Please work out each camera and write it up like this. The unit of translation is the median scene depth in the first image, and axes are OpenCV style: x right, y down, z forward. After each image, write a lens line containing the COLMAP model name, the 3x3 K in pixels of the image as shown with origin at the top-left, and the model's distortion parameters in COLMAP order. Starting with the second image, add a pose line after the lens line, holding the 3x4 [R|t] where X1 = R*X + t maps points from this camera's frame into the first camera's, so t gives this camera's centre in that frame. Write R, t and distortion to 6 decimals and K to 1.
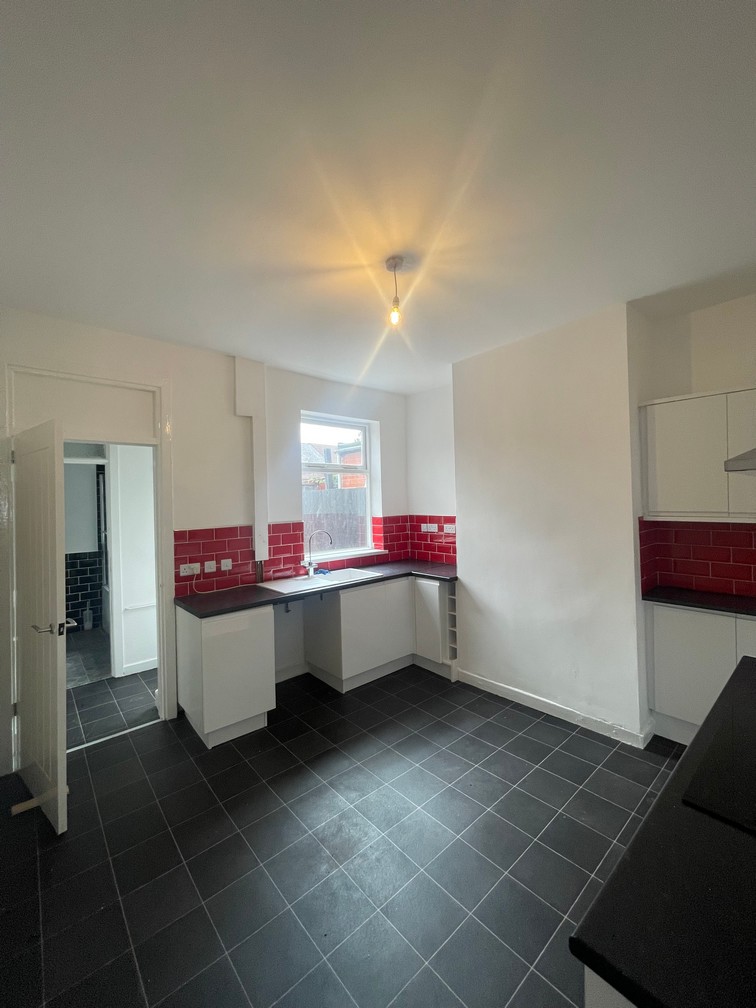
lens RADIAL K [[410.2, 0, 376.8], [0, 410.2, 499.3], [0, 0, 1]] dist [-0.000967, 0.000231]
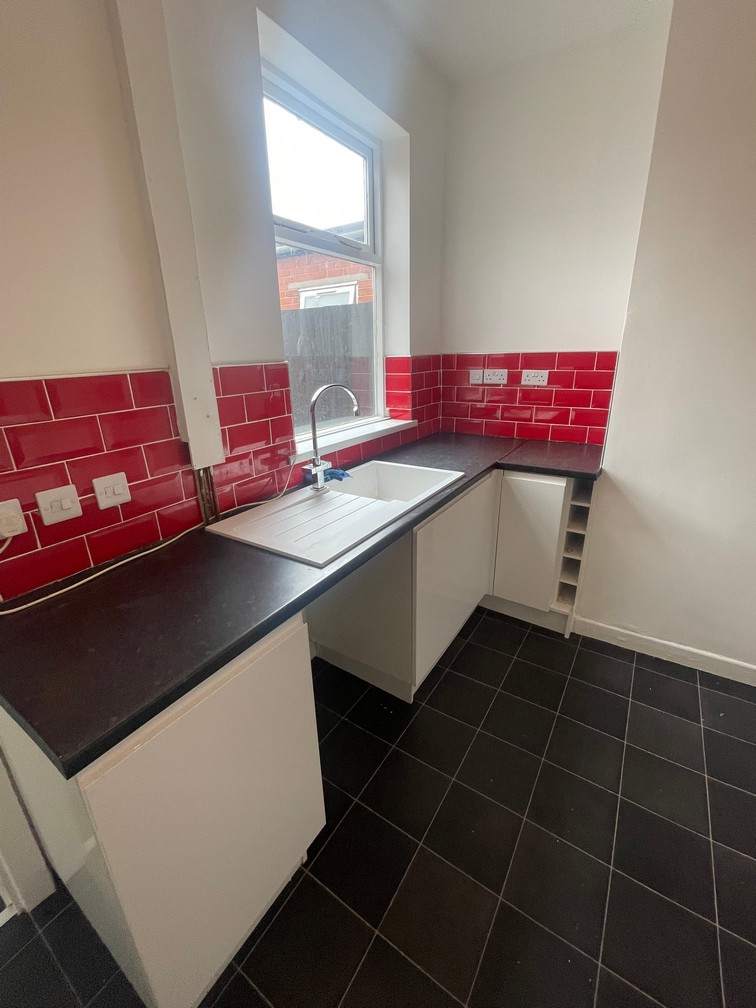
lens RADIAL K [[424.9, 0, 375.7], [0, 424.9, 495.2], [0, 0, 1]] dist [0.000575, 0.000113]
pose [[0.961039, -0.087615, 0.262160, -0.224364], [0.000206, 0.948662, 0.316291, 0.047223], [-0.276414, -0.303914, 0.911719, 0.555029]]
